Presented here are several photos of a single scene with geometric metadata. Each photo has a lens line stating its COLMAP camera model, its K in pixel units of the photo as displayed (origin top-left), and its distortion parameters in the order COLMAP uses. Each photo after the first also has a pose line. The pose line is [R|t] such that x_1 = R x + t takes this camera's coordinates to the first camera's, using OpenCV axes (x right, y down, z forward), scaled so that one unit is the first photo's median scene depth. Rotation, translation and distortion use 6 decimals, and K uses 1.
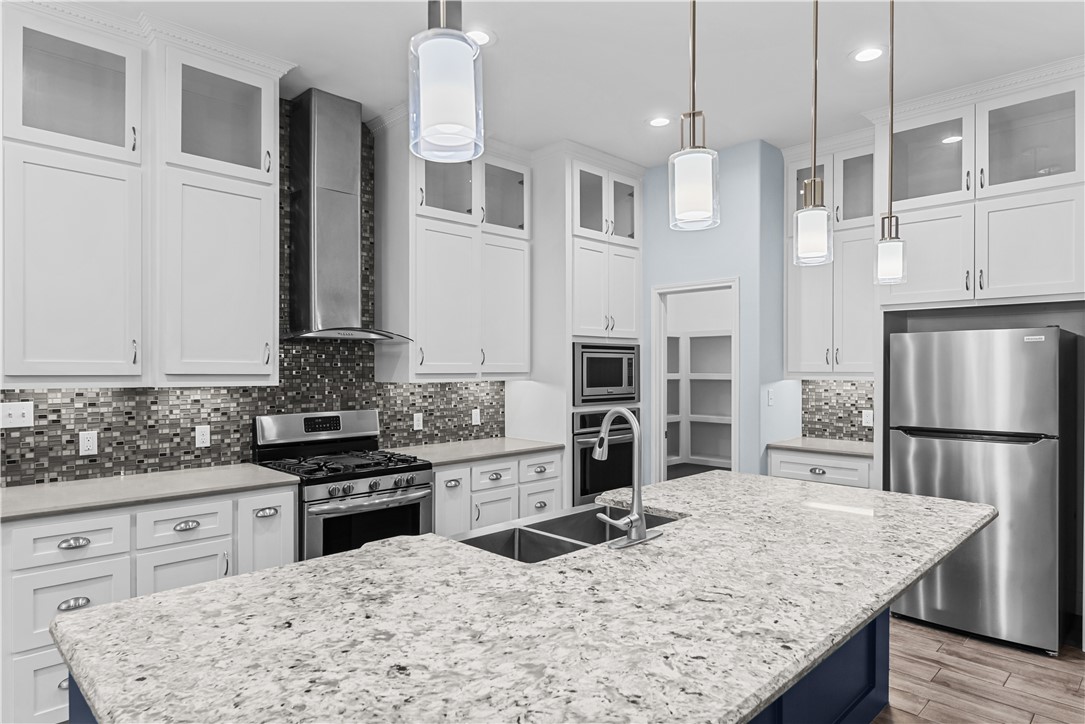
lens RADIAL K [[636.3, 0, 529.4], [0, 636.3, 372.3], [0, 0, 1]] dist [0.001865, -0.001954]
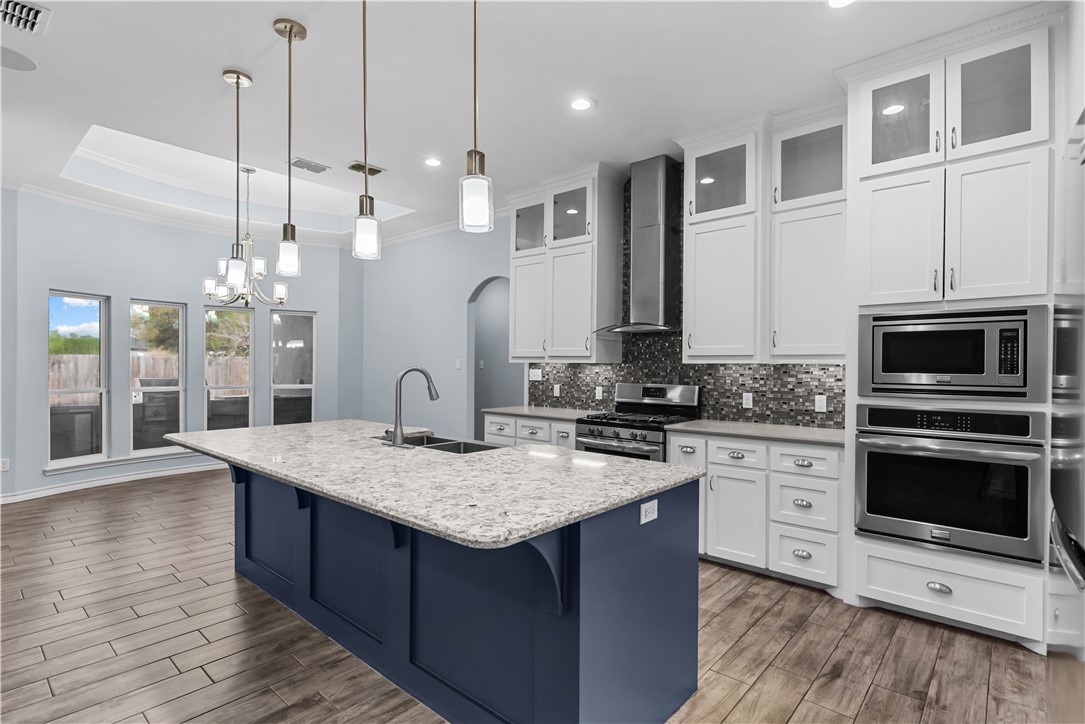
lens RADIAL K [[532.3, 0, 542.5], [0, 532.3, 363.9], [0, 0, 1]] dist [0.006764, -0.001342]
pose [[0.074725, -0.003393, -0.997198, 0.793390], [-0.014039, 0.999892, -0.004454, 0.025464], [0.997105, 0.014332, 0.074670, 0.634394]]
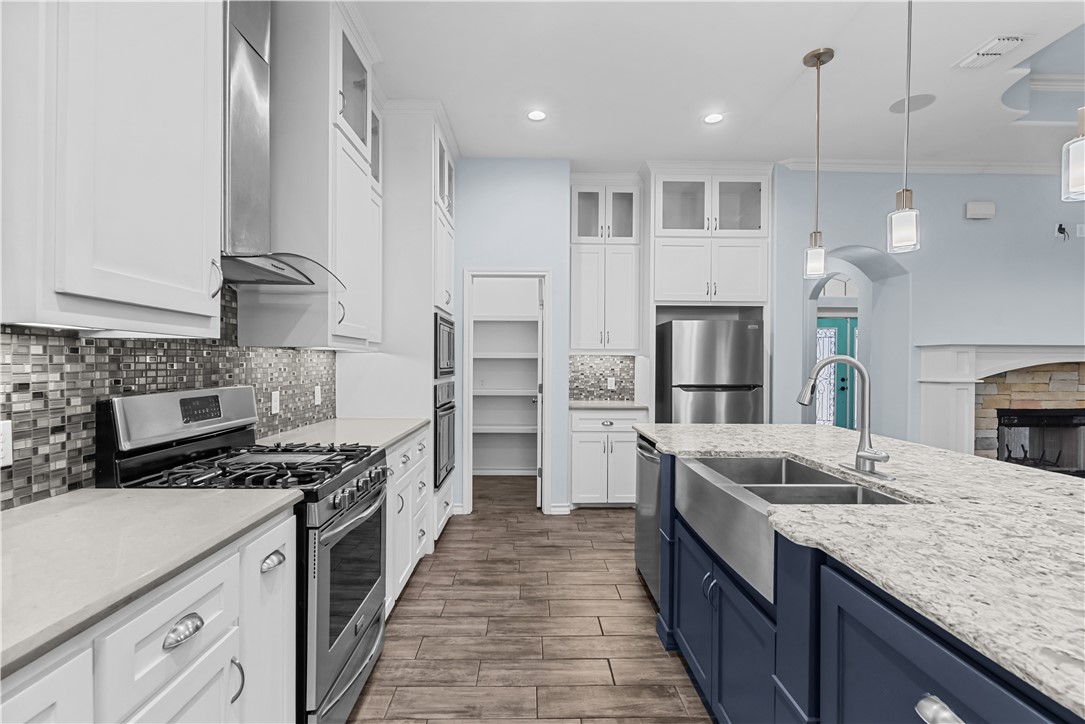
lens RADIAL K [[511.4, 0, 538.7], [0, 511.4, 364.0], [0, 0, 1]] dist [-0.004630, -0.000257]
pose [[0.684799, 0.002279, 0.728728, -0.441726], [0.000160, 0.999995, -0.003277, 0.037740], [-0.728732, 0.002361, 0.684795, 0.399751]]
